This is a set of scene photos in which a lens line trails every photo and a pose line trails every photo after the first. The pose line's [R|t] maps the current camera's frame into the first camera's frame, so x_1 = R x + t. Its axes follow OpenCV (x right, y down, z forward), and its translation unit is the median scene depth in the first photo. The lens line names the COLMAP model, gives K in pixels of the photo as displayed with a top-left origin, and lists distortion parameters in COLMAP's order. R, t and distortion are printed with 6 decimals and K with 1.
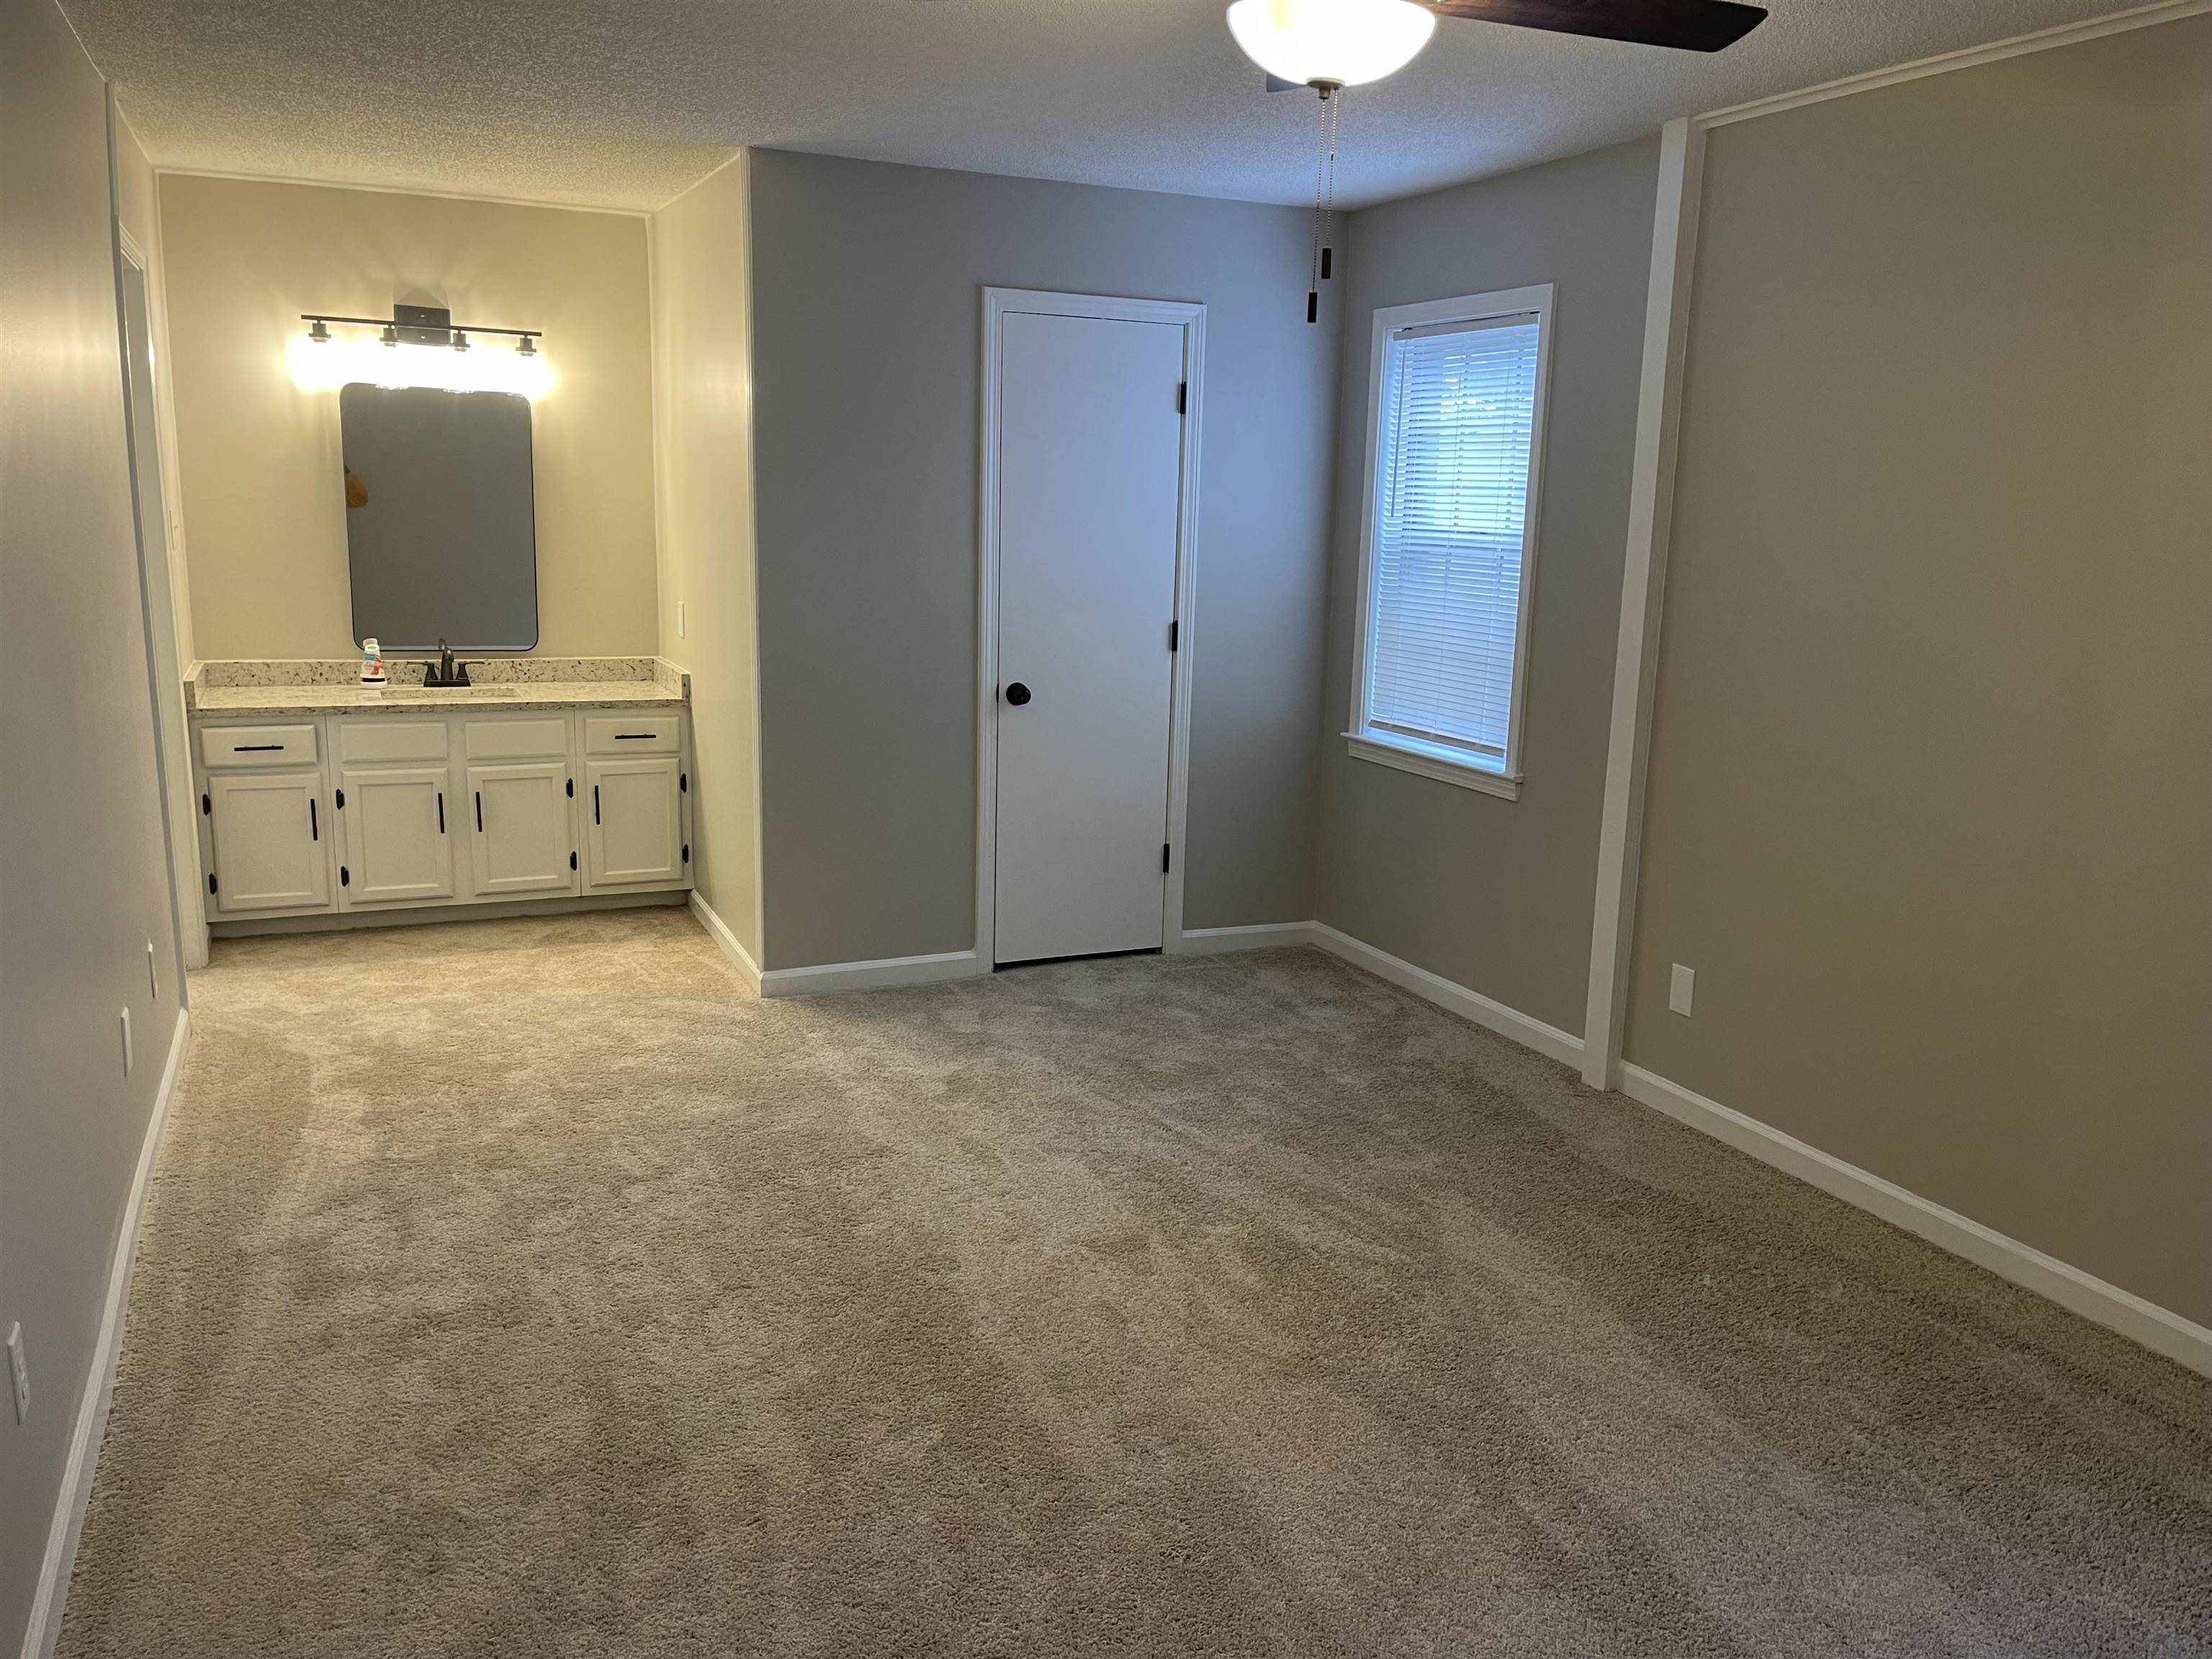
lens RADIAL K [[1721.8, 0, 1106.0], [0, 1721.8, 829.5], [0, 0, 1]] dist [0.034078, 0.004917]
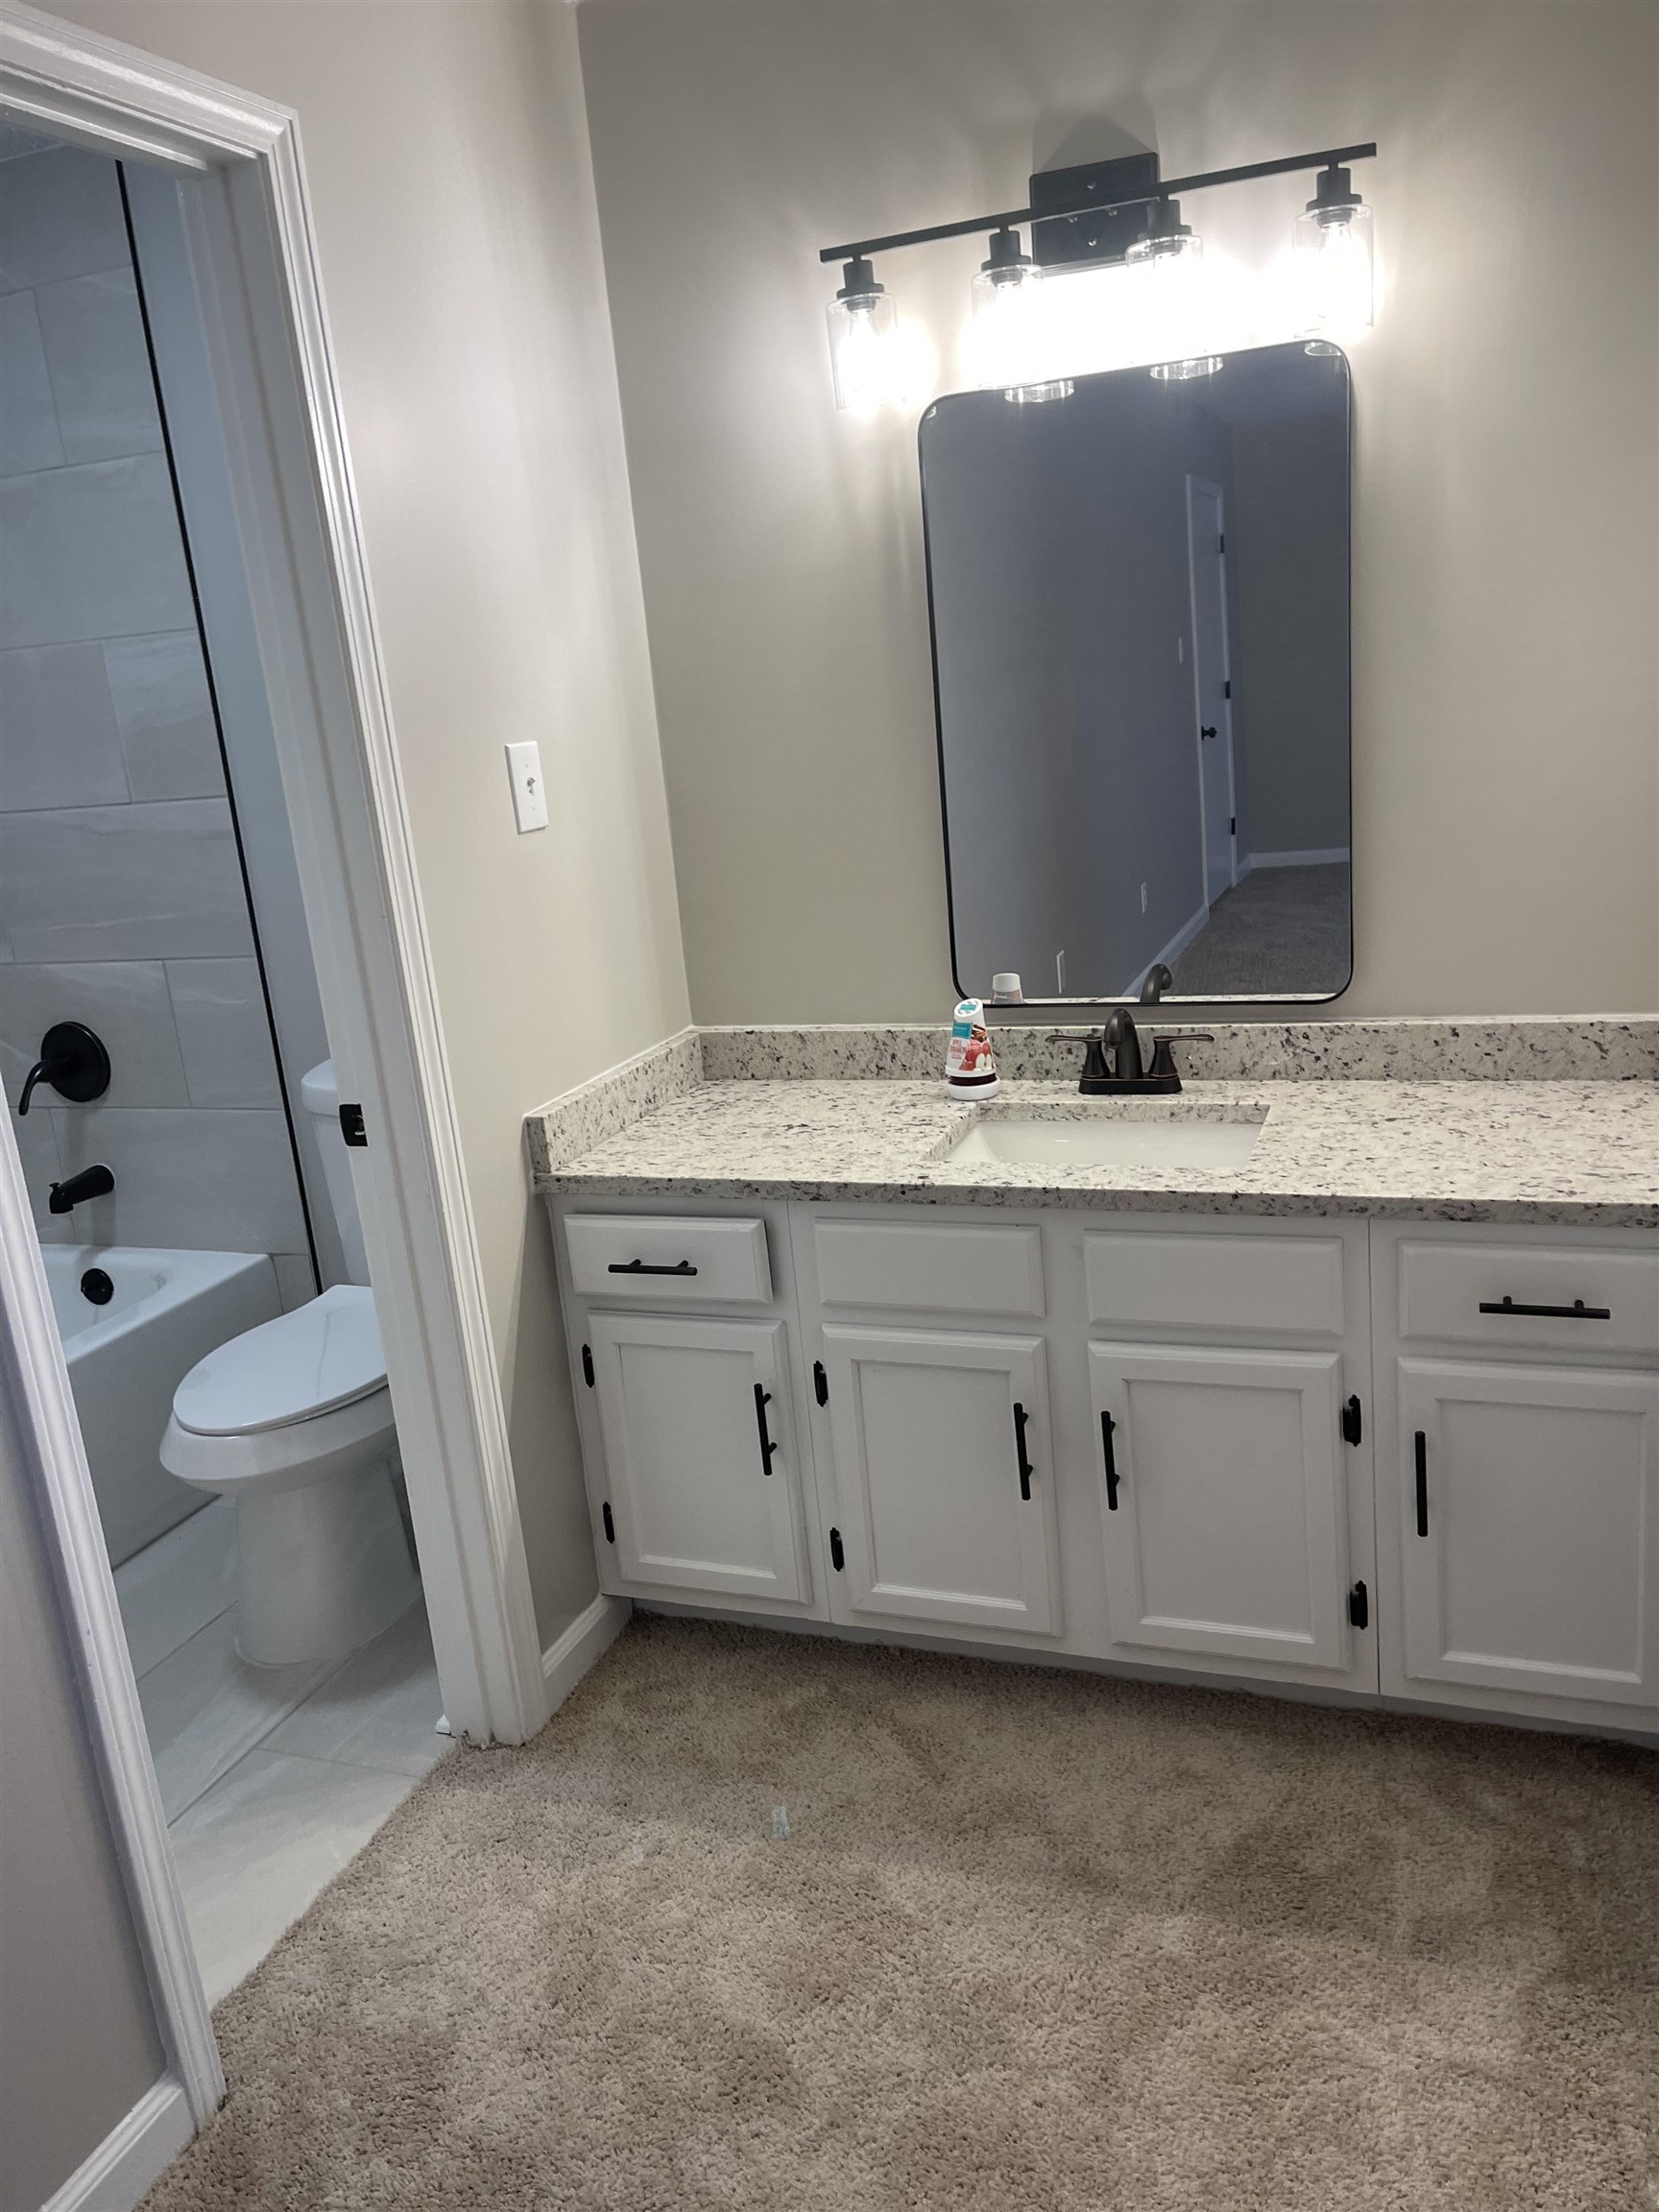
lens RADIAL K [[1654.9, 0, 829.5], [0, 1654.9, 1106.0], [0, 0, 1]] dist [0.078166, -0.093797]
pose [[0.703497, 0.085402, -0.705549, -0.145799], [-0.026358, 0.995206, 0.094181, -0.120715], [0.710210, -0.047659, 0.702375, 0.680872]]
